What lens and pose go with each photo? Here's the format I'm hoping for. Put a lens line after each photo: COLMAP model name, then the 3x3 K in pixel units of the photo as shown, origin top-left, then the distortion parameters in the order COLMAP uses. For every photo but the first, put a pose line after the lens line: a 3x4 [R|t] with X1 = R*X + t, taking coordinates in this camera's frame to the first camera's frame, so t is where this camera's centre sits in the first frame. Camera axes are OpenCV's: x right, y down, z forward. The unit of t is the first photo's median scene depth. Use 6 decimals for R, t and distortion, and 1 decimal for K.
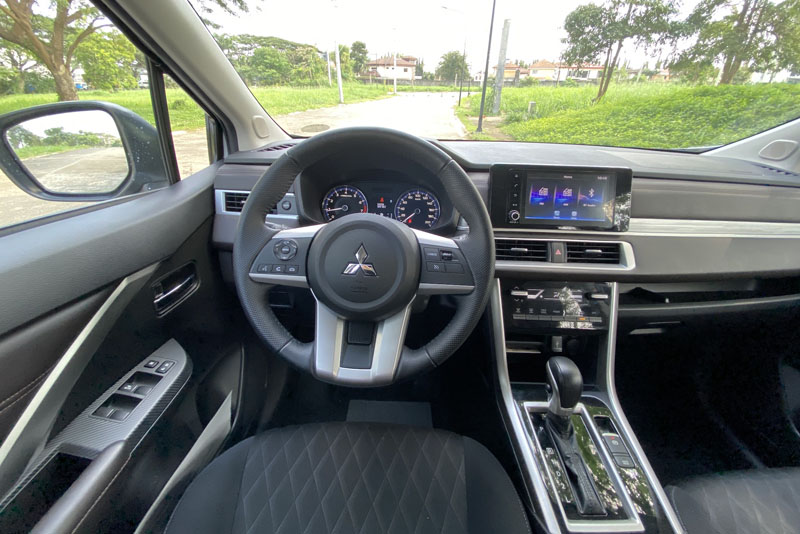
lens RADIAL K [[355.0, 0, 416.2], [0, 355.0, 267.5], [0, 0, 1]] dist [0.012705, -0.022032]
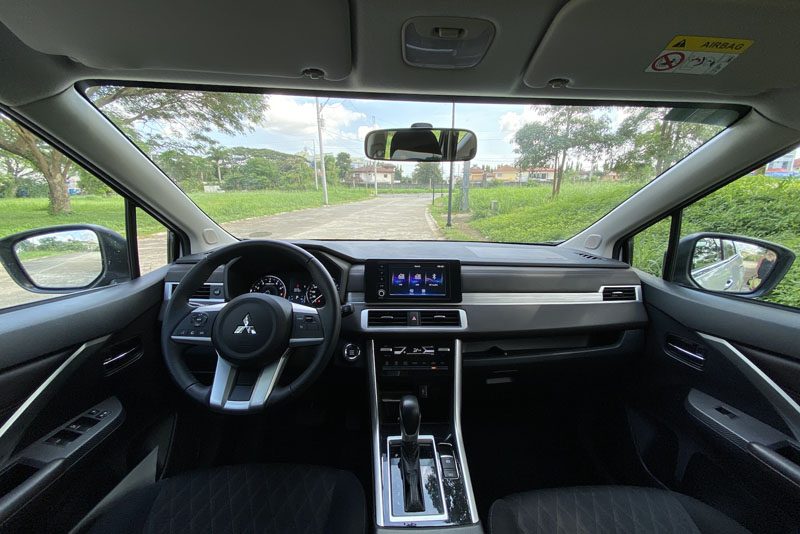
lens RADIAL K [[355.0, 0, 416.2], [0, 355.0, 267.5], [0, 0, 1]] dist [0.012705, -0.022032]
pose [[0.998407, -0.028053, 0.048953, 0.281533], [0.039350, 0.968008, -0.247816, 0.086409], [-0.040435, 0.249347, 0.967570, -0.312893]]
